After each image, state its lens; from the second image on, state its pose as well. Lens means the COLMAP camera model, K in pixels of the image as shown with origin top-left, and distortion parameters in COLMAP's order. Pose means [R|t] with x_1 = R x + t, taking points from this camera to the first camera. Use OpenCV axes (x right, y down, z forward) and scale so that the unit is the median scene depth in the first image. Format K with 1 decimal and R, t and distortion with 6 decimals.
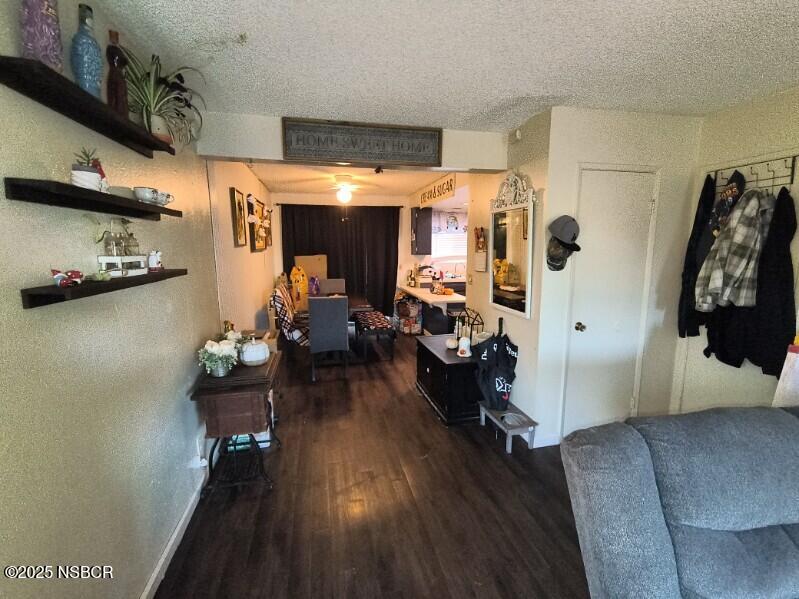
lens RADIAL K [[365.1, 0, 401.6], [0, 365.1, 300.5], [0, 0, 1]] dist [-0.005574, -0.001229]
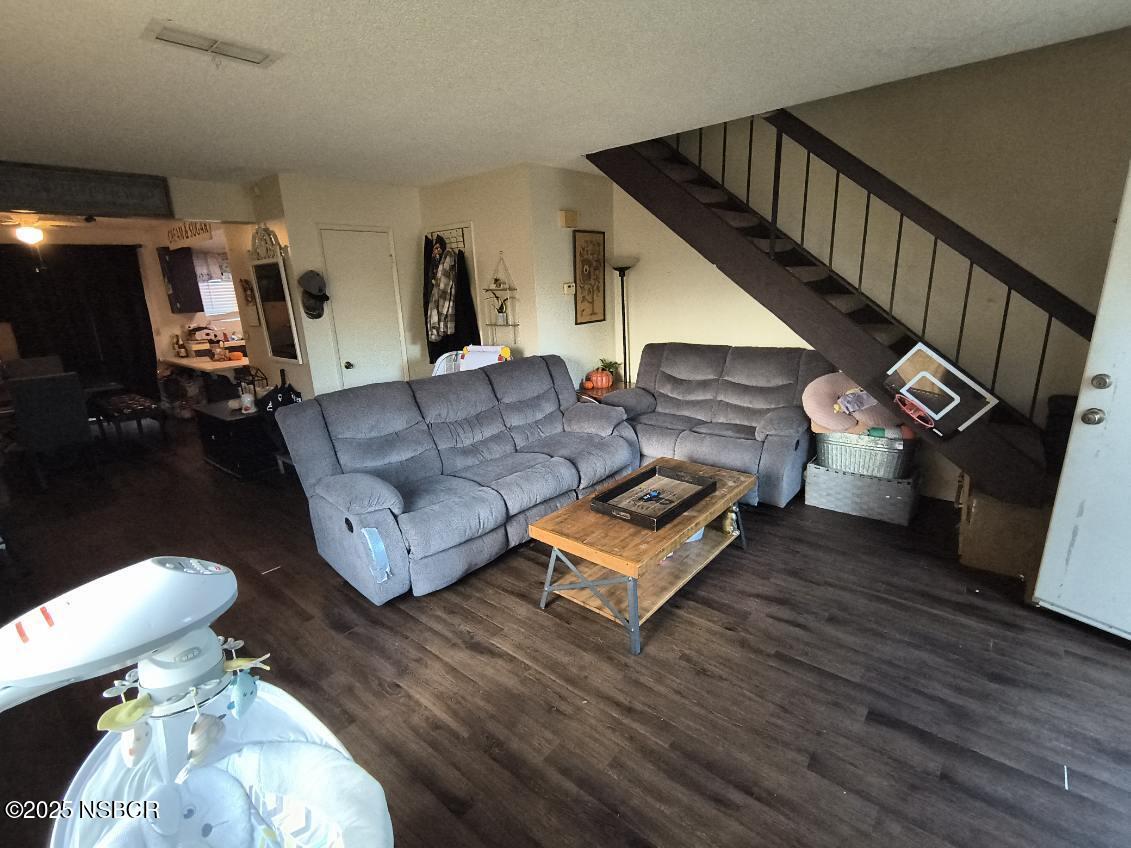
lens RADIAL K [[516.7, 0, 565.8], [0, 516.7, 425.0], [0, 0, 1]] dist [-0.005574, -0.001229]
pose [[0.796546, -0.186089, 0.575227, 0.044878], [0.124646, 0.981559, 0.144936, 0.092813], [-0.591590, -0.043749, 0.805051, -0.669338]]
